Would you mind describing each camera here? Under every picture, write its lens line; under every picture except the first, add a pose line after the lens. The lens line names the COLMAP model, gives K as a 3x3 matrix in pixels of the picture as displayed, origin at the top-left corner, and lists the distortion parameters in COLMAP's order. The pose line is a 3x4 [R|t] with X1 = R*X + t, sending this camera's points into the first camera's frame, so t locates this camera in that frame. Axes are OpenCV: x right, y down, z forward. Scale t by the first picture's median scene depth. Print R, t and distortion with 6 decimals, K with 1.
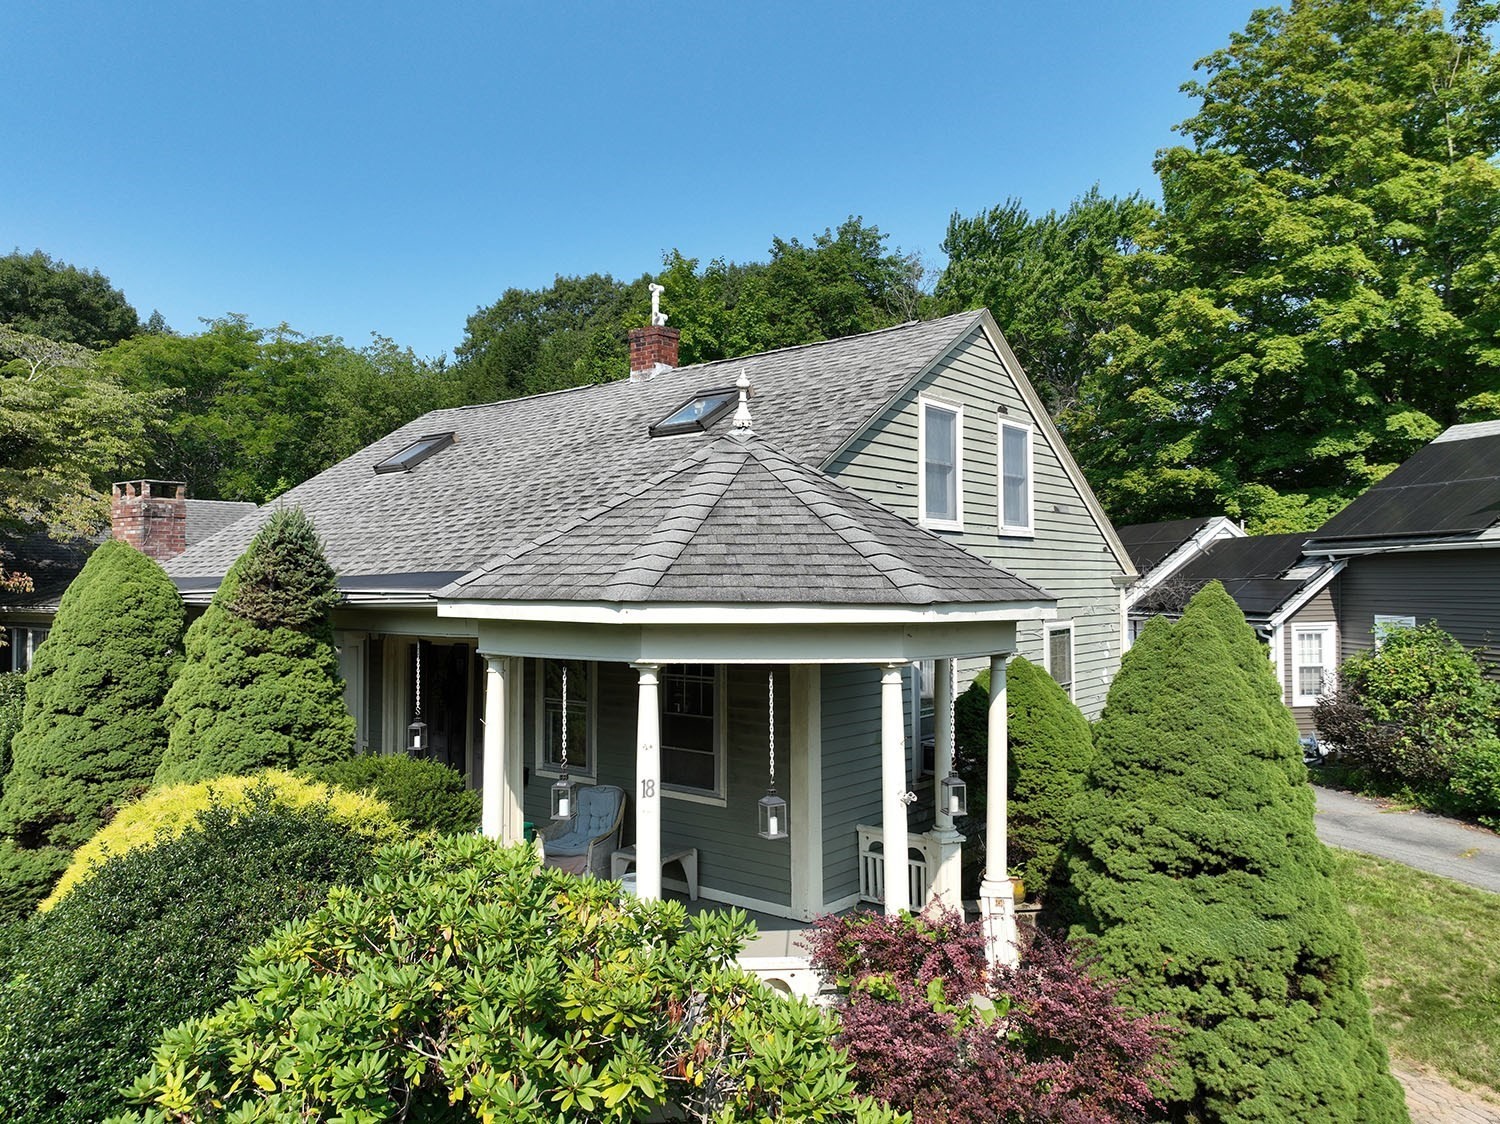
lens RADIAL K [[1058.1, 0, 750.0], [0, 1058.1, 562.0], [0, 0, 1]] dist [-0.009347, 0.028284]
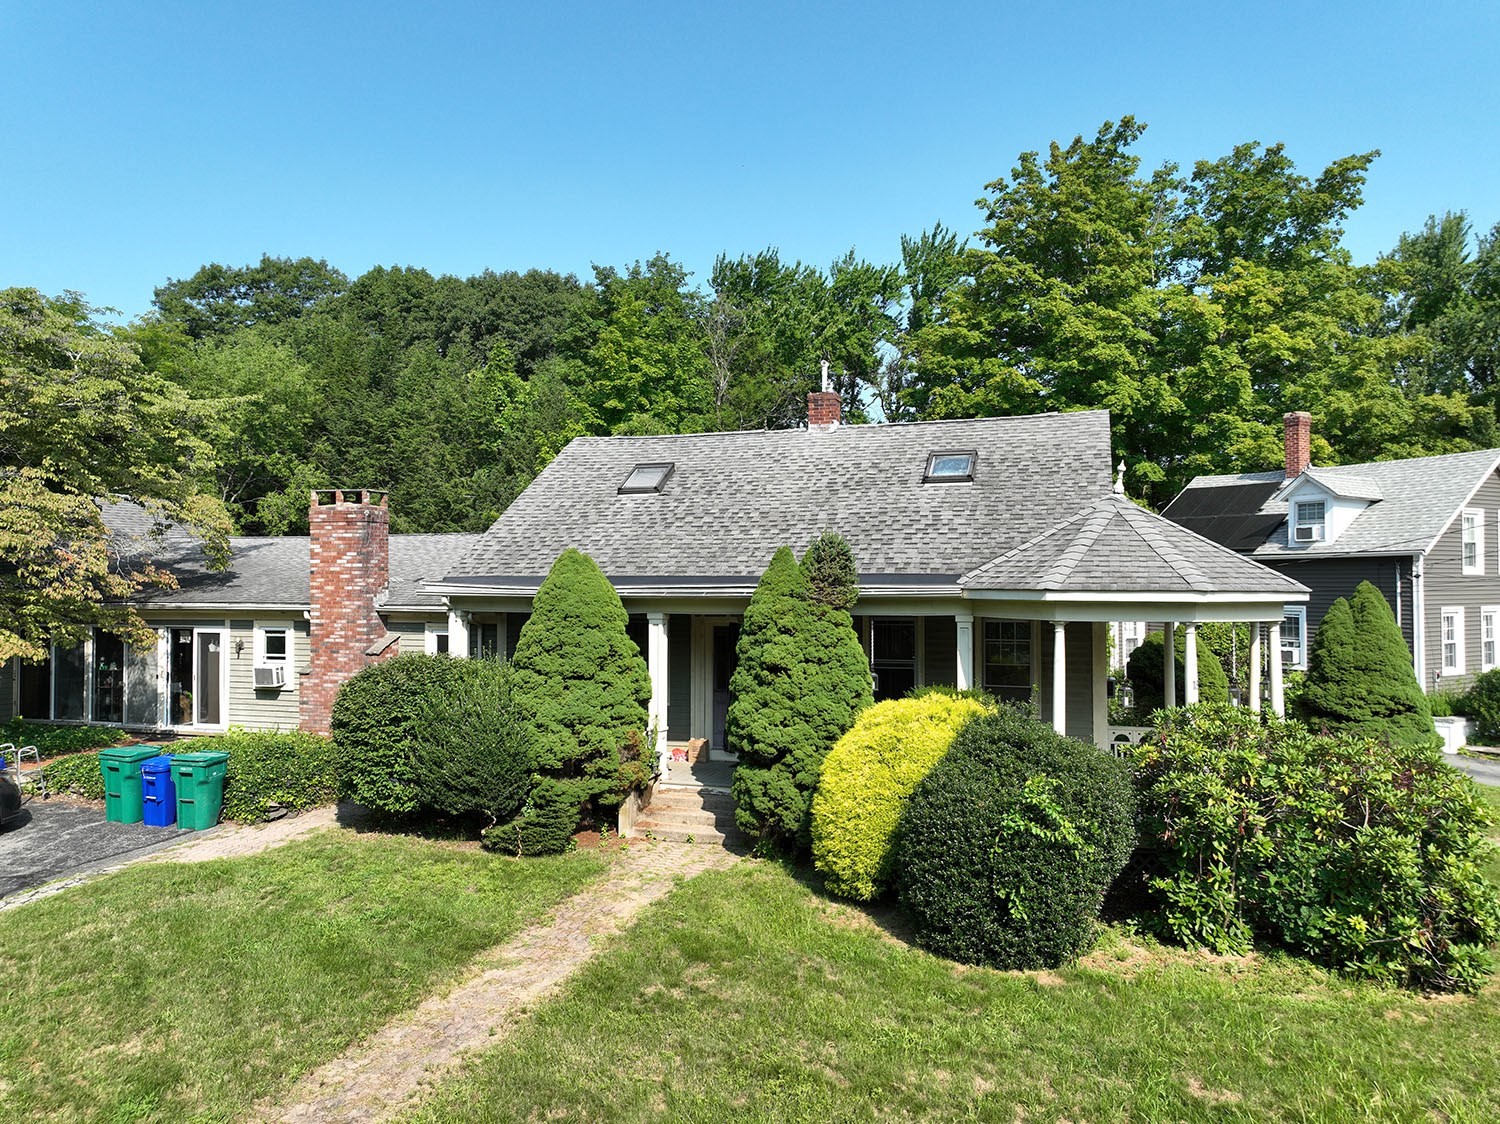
lens RADIAL K [[1058.1, 0, 750.0], [0, 1058.1, 562.0], [0, 0, 1]] dist [-0.009347, 0.028284]
pose [[0.929053, 0.008340, 0.369852, -1.146611], [-0.009339, 0.999956, 0.000911, -0.008007], [-0.369829, -0.004300, 0.929090, -0.381471]]
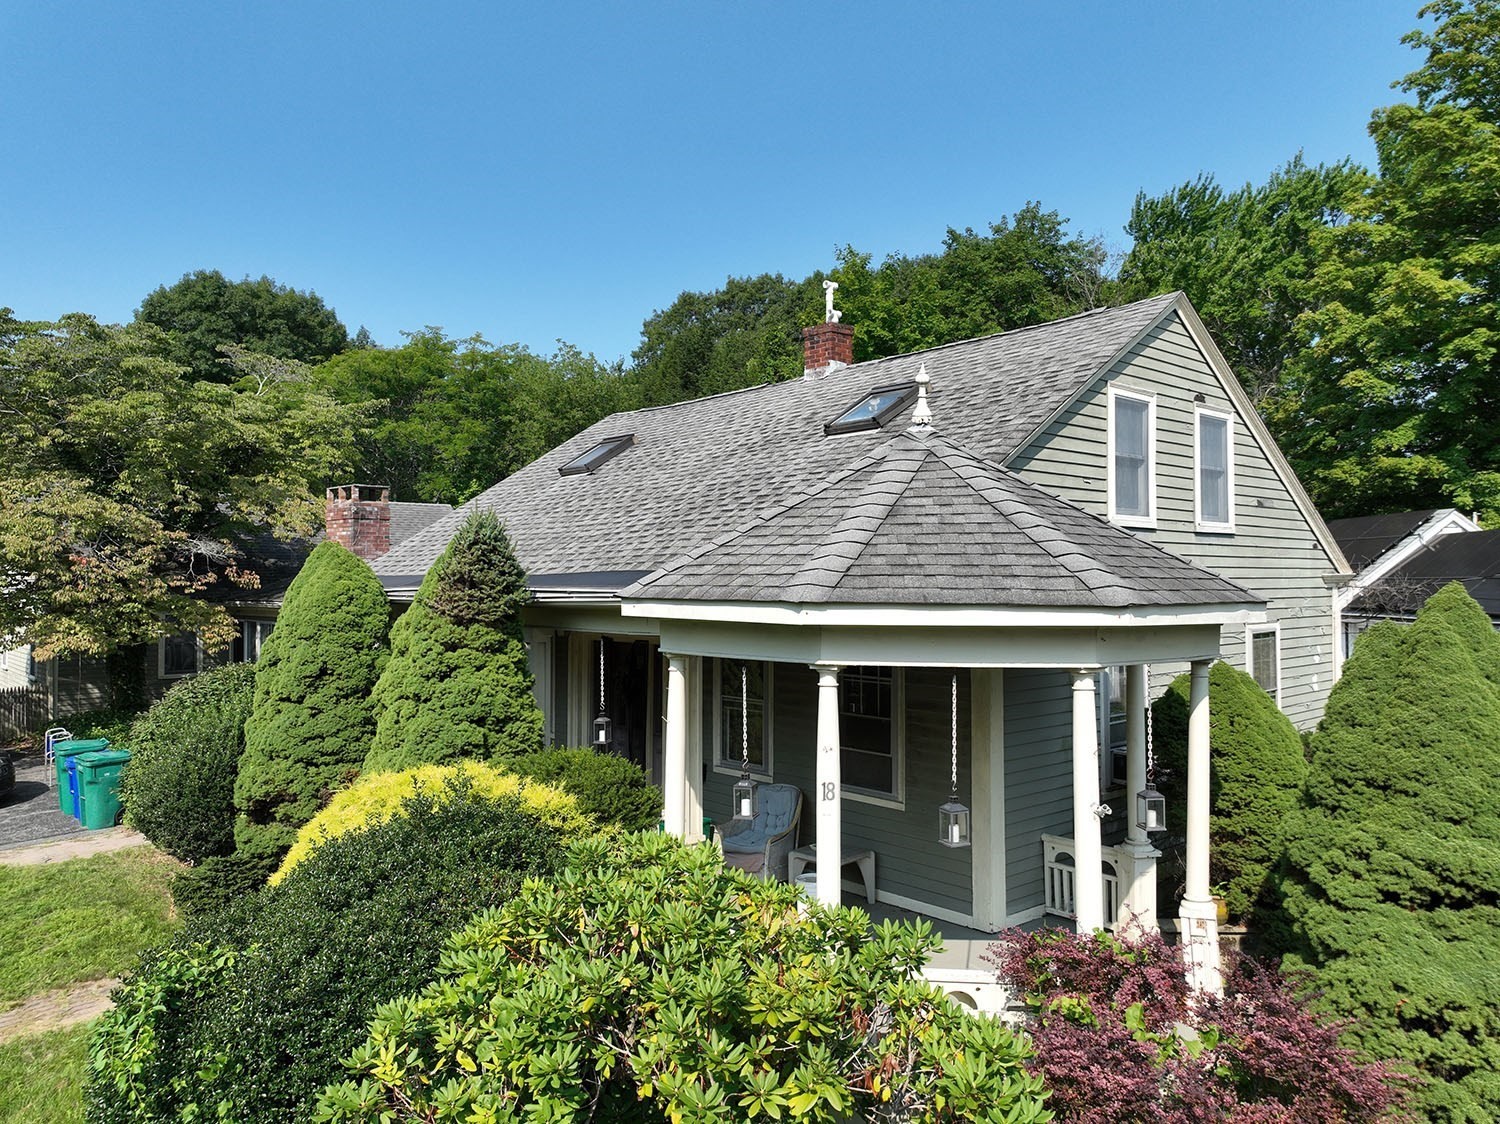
lens RADIAL K [[1058.1, 0, 750.0], [0, 1058.1, 562.0], [0, 0, 1]] dist [-0.009347, 0.028284]
pose [[0.987104, -0.001384, -0.160076, -0.007339], [0.001855, 0.999994, 0.002790, -0.002349], [0.160071, -0.003051, 0.987101, 0.008680]]
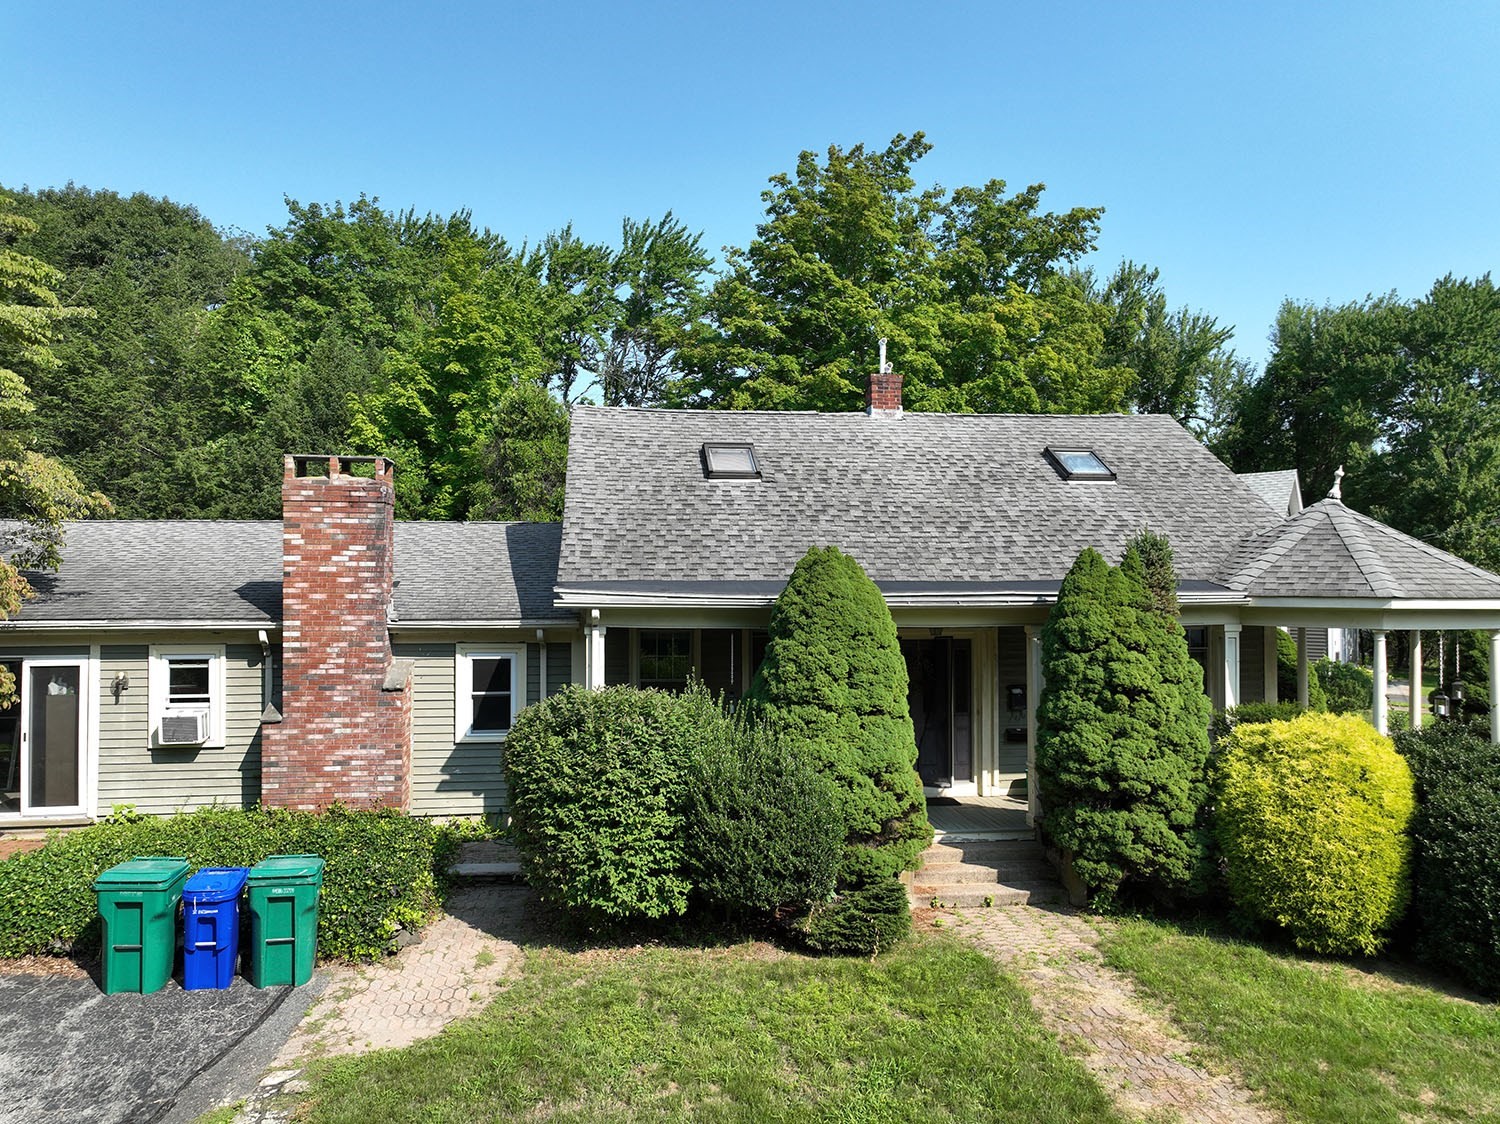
lens RADIAL K [[1058.1, 0, 750.0], [0, 1058.1, 562.0], [0, 0, 1]] dist [-0.009347, 0.028284]
pose [[0.685427, 0.014186, 0.728003, -1.815976], [-0.017812, 0.999838, -0.002712, -0.000827], [-0.727923, -0.011108, 0.685568, 0.468146]]
